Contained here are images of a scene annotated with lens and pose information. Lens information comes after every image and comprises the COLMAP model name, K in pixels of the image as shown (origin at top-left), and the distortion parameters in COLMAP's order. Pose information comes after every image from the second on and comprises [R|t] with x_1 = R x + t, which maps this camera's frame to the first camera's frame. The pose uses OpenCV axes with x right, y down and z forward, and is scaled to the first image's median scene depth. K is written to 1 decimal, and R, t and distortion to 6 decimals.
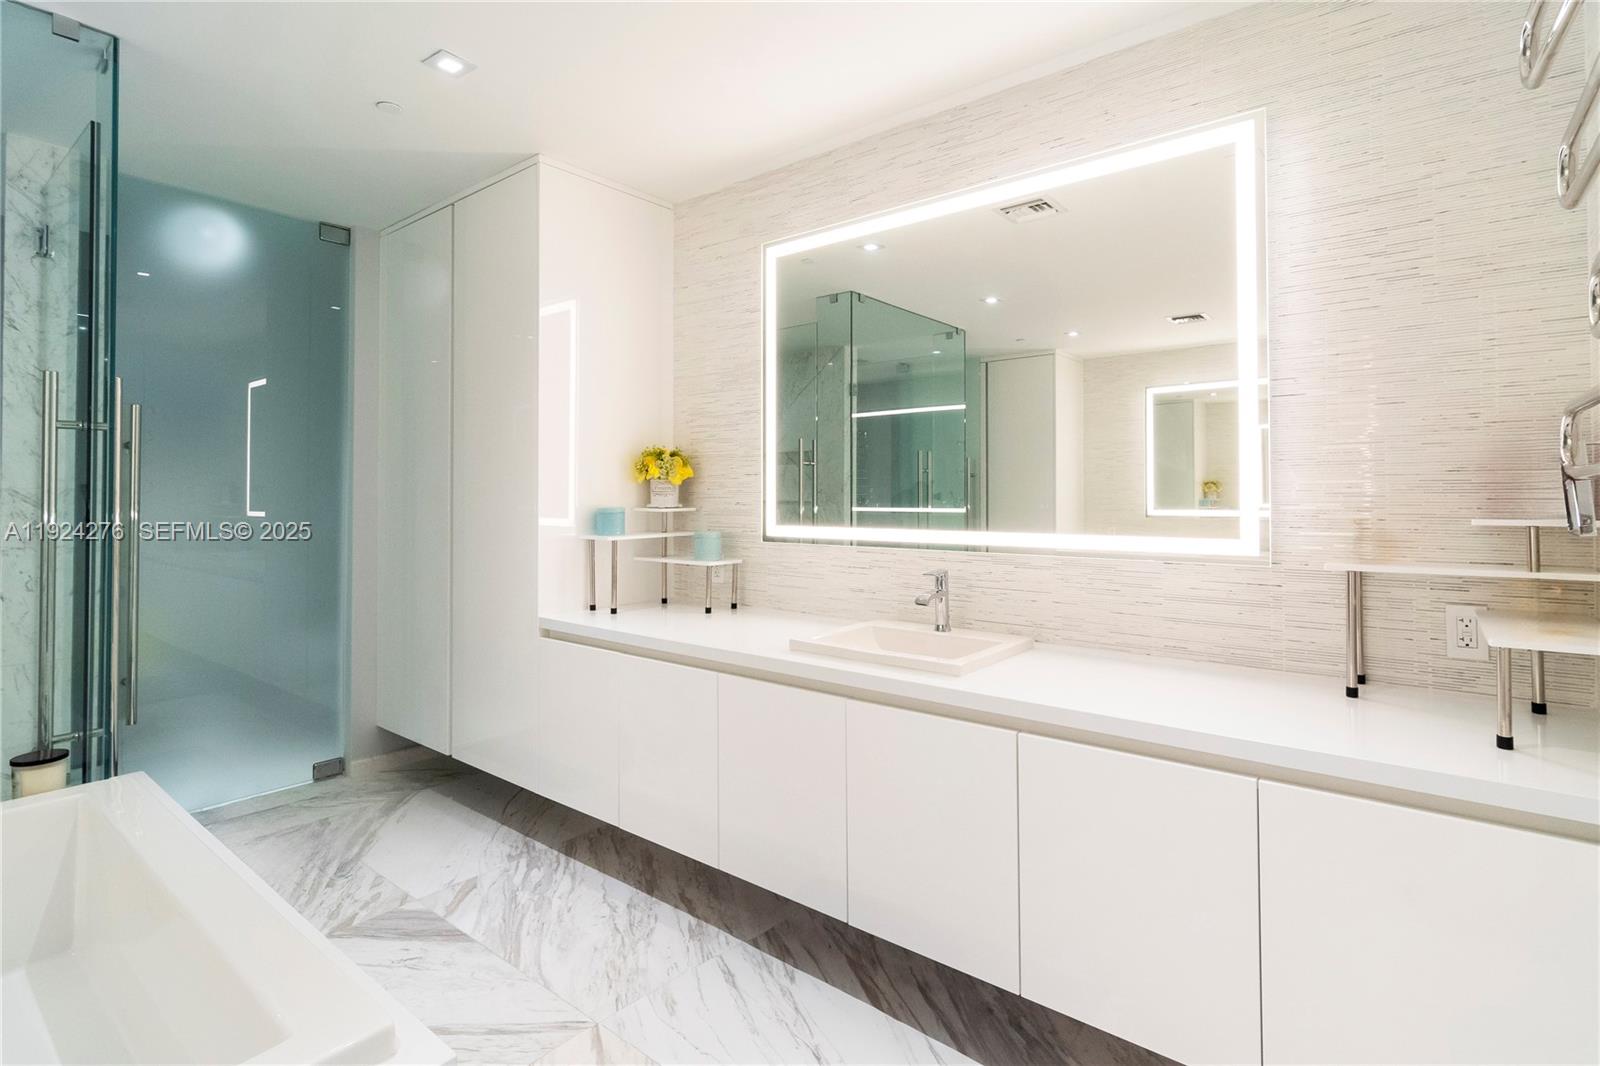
lens RADIAL K [[775.6, 0, 787.4], [0, 775.6, 484.4], [0, 0, 1]] dist [-0.000691, 0.000735]
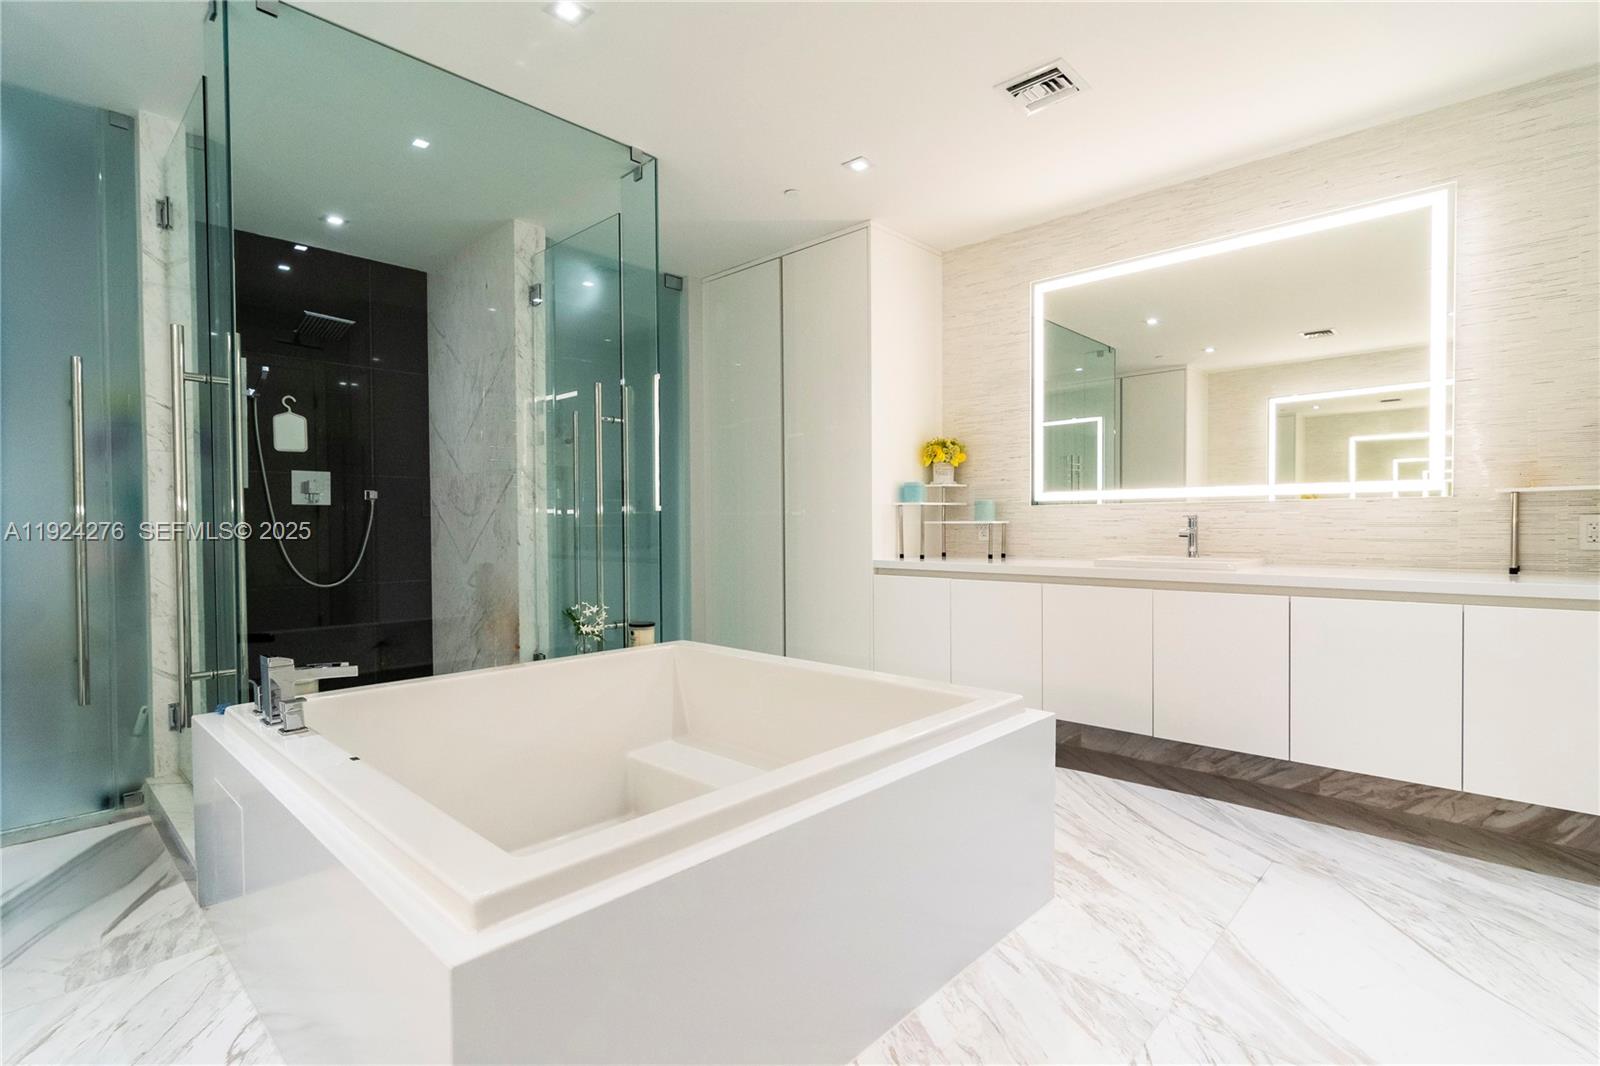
lens RADIAL K [[775.6, 0, 785.8], [0, 775.6, 548.3], [0, 0, 1]] dist [-0.000691, 0.000735]
pose [[0.998209, -0.007259, -0.059373, -0.376455], [0.009740, 0.999086, 0.041614, 0.087588], [0.059017, -0.042118, 0.997368, -0.373876]]
